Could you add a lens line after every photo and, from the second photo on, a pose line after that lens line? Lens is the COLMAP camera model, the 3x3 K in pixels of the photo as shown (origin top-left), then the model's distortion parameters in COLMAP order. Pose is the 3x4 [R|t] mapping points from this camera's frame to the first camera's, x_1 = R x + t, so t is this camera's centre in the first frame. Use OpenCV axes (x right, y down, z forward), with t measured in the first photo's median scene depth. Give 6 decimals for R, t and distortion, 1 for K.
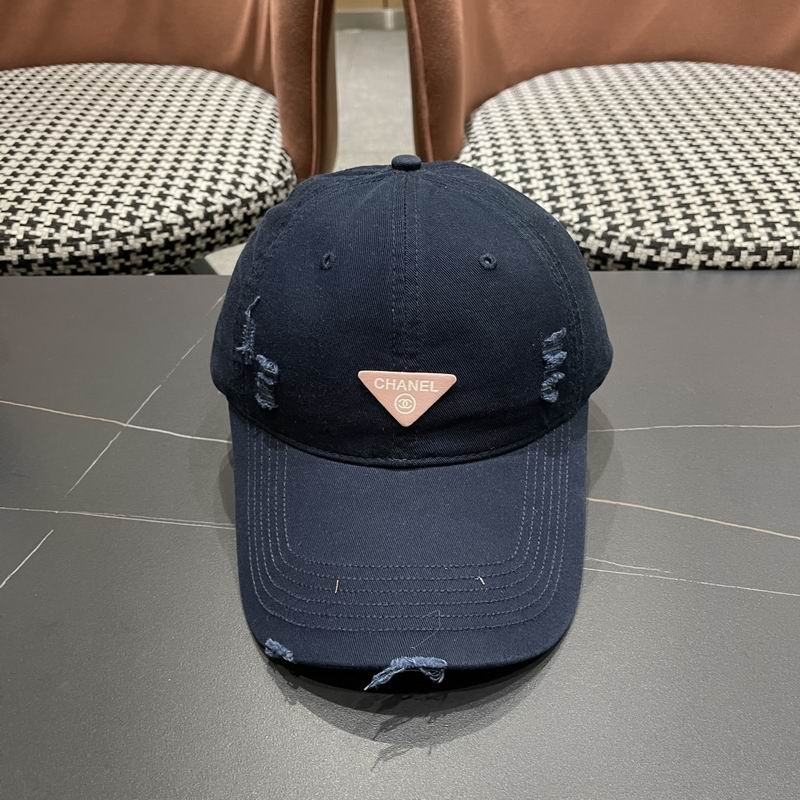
lens RADIAL K [[839.0, 0, 397.2], [0, 839.0, 406.5], [0, 0, 1]] dist [0.016278, 0.000000]
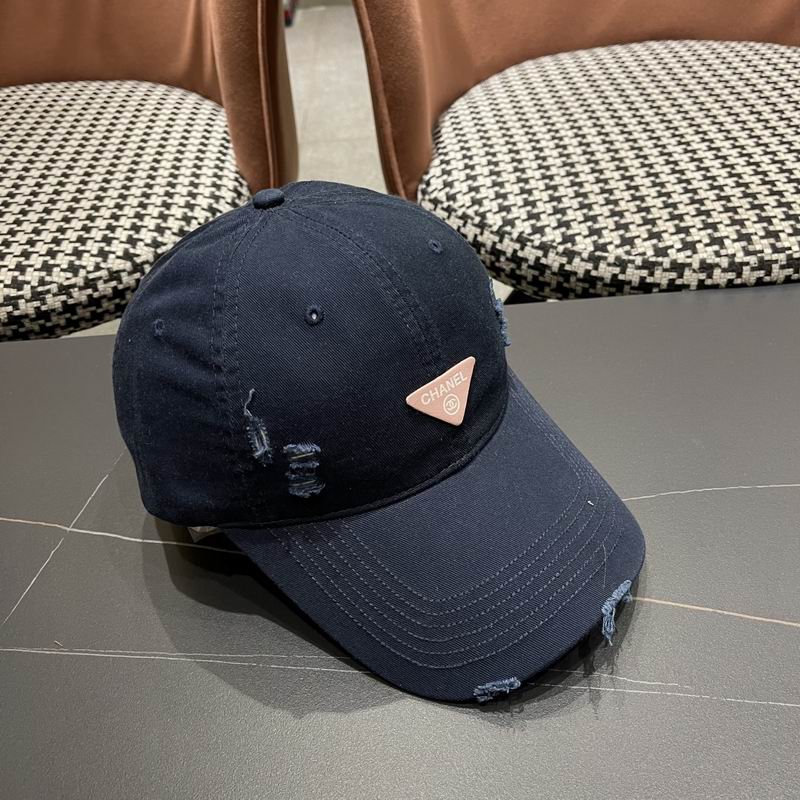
lens RADIAL K [[839.0, 0, 396.4], [0, 839.0, 404.8], [0, 0, 1]] dist [0.016278, 0.000000]
pose [[0.997654, -0.068454, -0.000588, 0.023673], [0.068433, 0.997046, 0.034880, -0.083002], [-0.001801, -0.034838, 0.999391, 0.079135]]
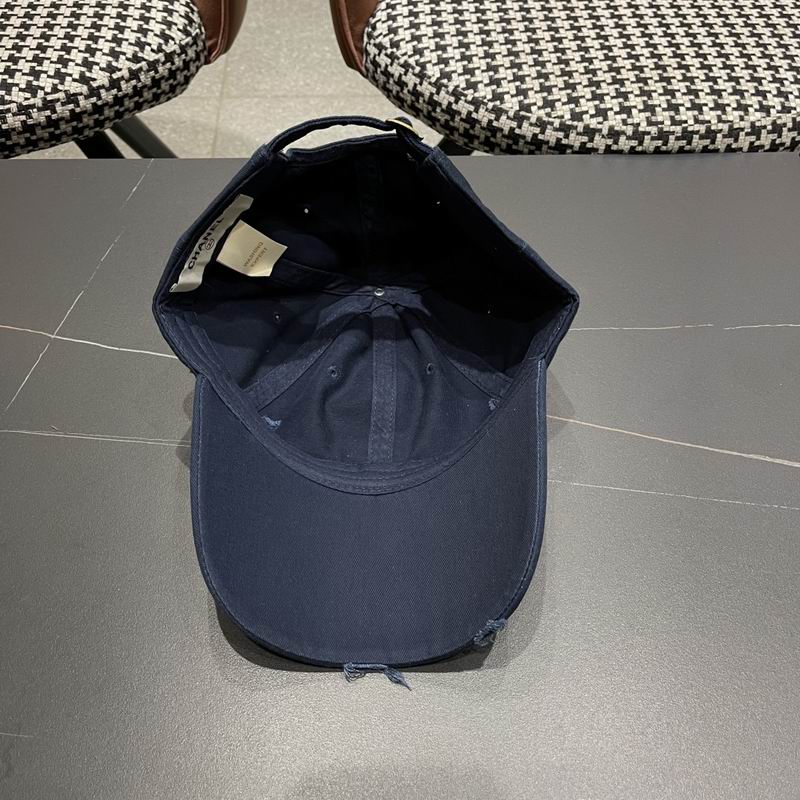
lens RADIAL K [[839.0, 0, 405.6], [0, 839.0, 405.5], [0, 0, 1]] dist [0.016278, 0.000000]
pose [[0.996305, -0.027767, 0.081278, 0.019342], [0.007131, 0.969778, 0.243886, -0.104000], [-0.085594, -0.242405, 0.966392, -0.051300]]
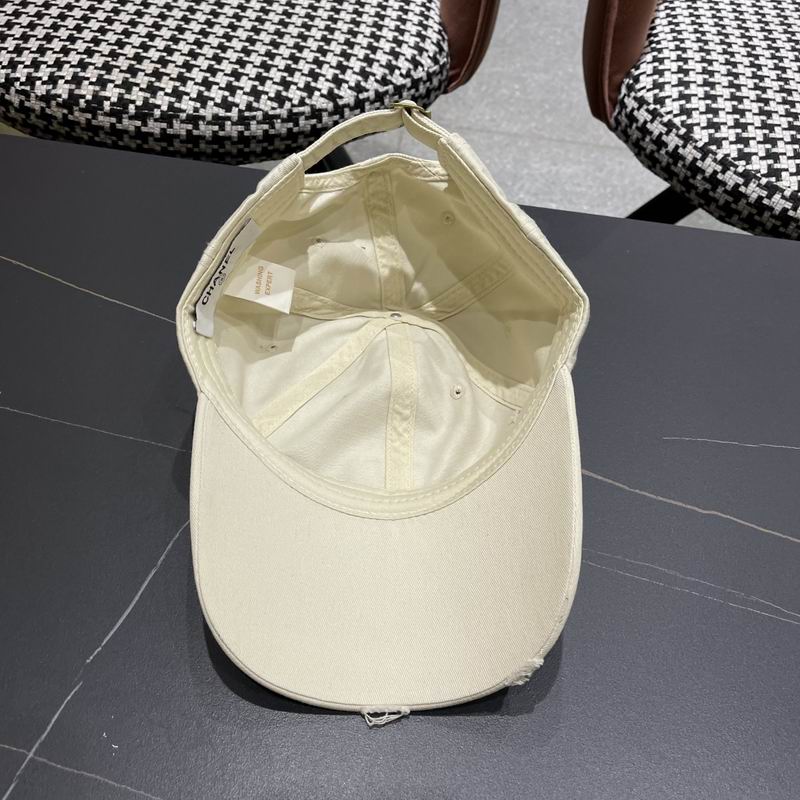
lens RADIAL K [[839.0, 0, 395.7], [0, 839.0, 401.6], [0, 0, 1]] dist [0.016278, 0.000000]
pose [[0.989154, 0.144571, -0.025950, -0.115929], [-0.135641, 0.966872, 0.216241, -0.117377], [0.056353, -0.210376, 0.975995, 0.030389]]
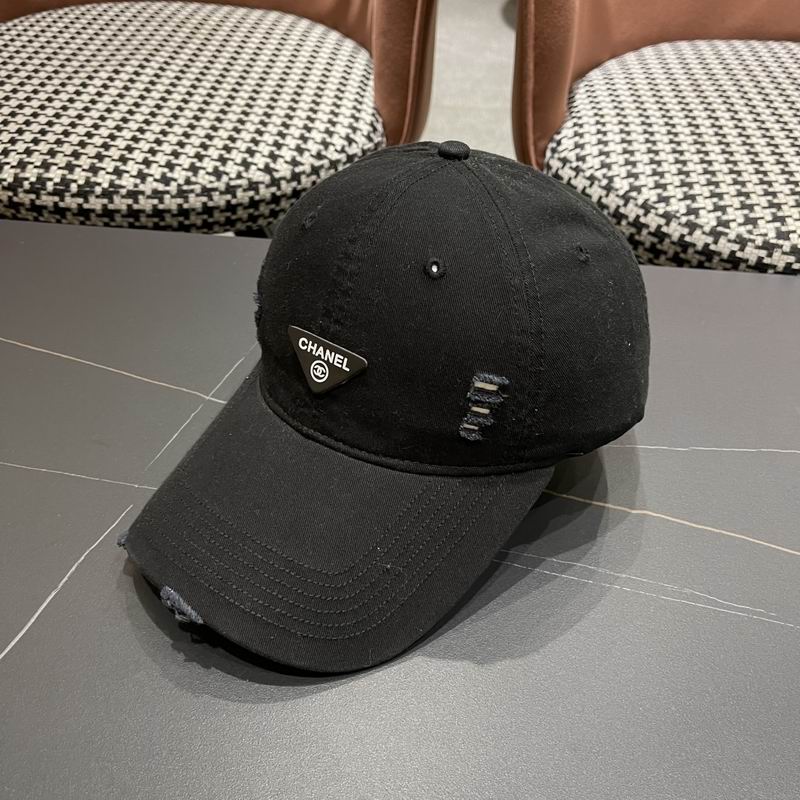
lens RADIAL K [[839.0, 0, 399.3], [0, 839.0, 402.2], [0, 0, 1]] dist [0.016278, 0.000000]
pose [[0.995260, 0.086829, -0.043795, -0.041968], [-0.084421, 0.994960, 0.054111, -0.031248], [0.048272, -0.050158, 0.997574, 0.029642]]
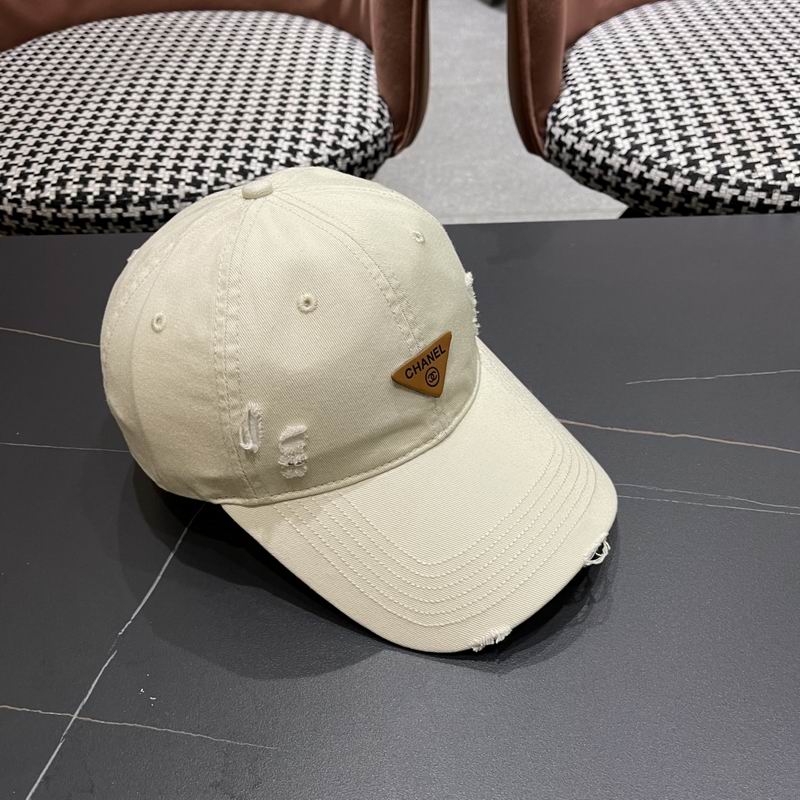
lens RADIAL K [[839.0, 0, 393.9], [0, 839.0, 411.1], [0, 0, 1]] dist [0.016278, 0.000000]
pose [[0.998828, -0.010047, -0.047342, -0.084694], [0.013814, 0.996705, 0.079932, -0.011326], [0.046383, -0.080493, 0.995675, -0.042131]]
